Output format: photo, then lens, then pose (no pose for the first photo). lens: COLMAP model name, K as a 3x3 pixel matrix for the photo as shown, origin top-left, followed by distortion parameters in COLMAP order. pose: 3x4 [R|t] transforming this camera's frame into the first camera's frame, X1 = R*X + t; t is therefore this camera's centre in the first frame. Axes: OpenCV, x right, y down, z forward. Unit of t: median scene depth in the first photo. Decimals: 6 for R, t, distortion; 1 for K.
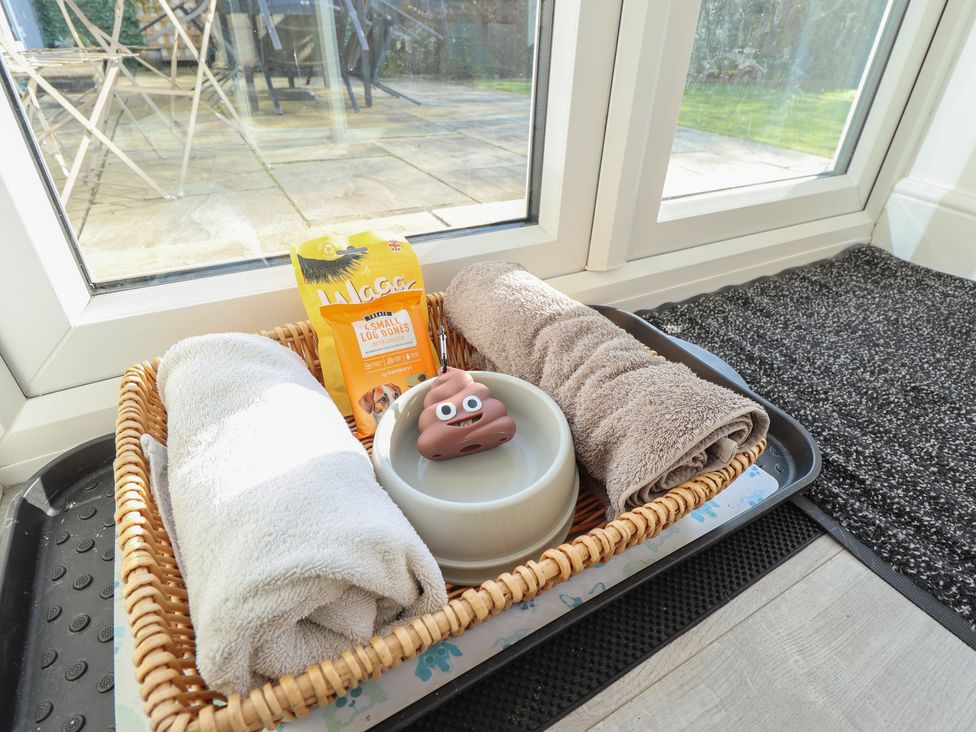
lens RADIAL K [[520.0, 0, 490.9], [0, 520.0, 363.5], [0, 0, 1]] dist [0.003953, -0.018911]
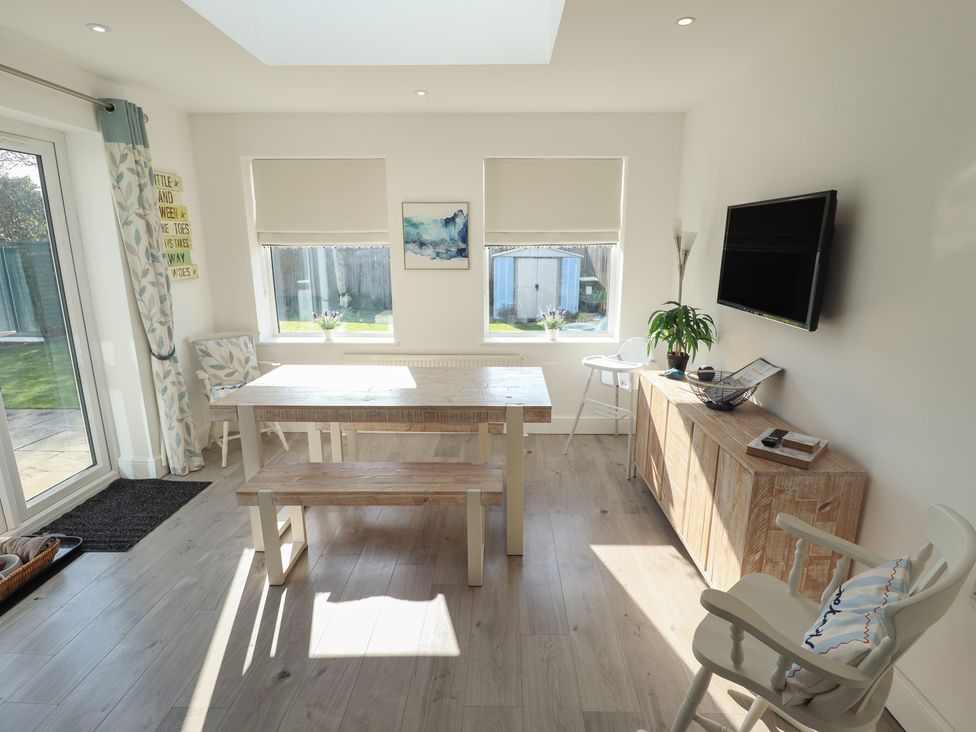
lens RADIAL K [[520.0, 0, 490.9], [0, 520.0, 363.5], [0, 0, 1]] dist [0.003953, -0.018911]
pose [[0.519288, -0.220695, 0.825611, -0.589968], [0.484152, 0.872065, -0.071407, 0.533910], [-0.704228, 0.436802, 0.559703, -2.983072]]
